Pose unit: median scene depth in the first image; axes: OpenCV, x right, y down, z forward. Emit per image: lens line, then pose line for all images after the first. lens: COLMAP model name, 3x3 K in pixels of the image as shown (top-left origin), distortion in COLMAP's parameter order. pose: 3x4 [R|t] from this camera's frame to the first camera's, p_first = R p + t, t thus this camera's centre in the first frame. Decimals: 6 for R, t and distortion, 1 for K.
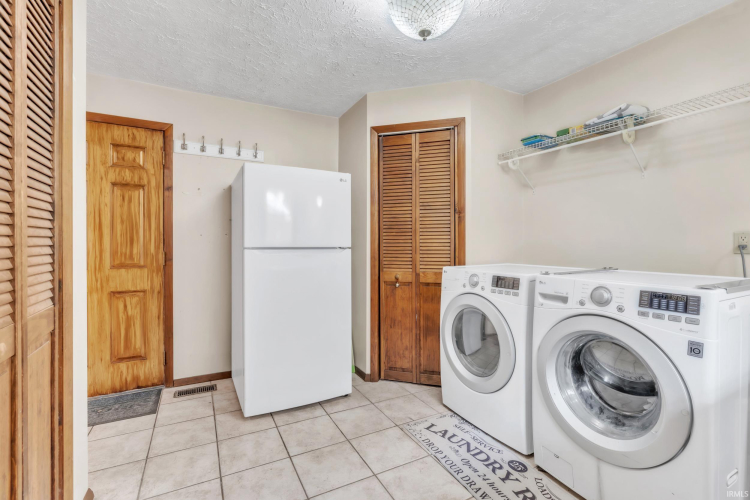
lens RADIAL K [[339.2, 0, 376.3], [0, 339.2, 248.4], [0, 0, 1]] dist [-0.004166, 0.000777]
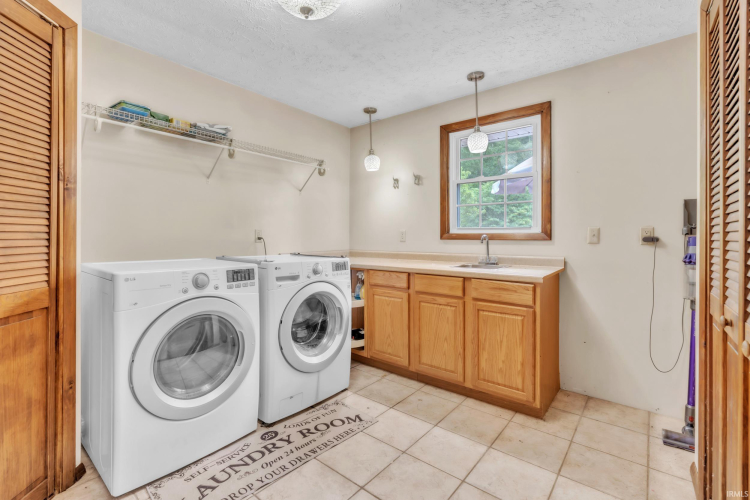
lens RADIAL K [[339.2, 0, 382.2], [0, 339.2, 237.9], [0, 0, 1]] dist [-0.004166, 0.000777]
pose [[-0.400499, -0.006218, 0.916276, -0.707015], [0.001719, 0.999970, 0.007537, -0.015817], [-0.916296, 0.004594, -0.400476, 1.038243]]
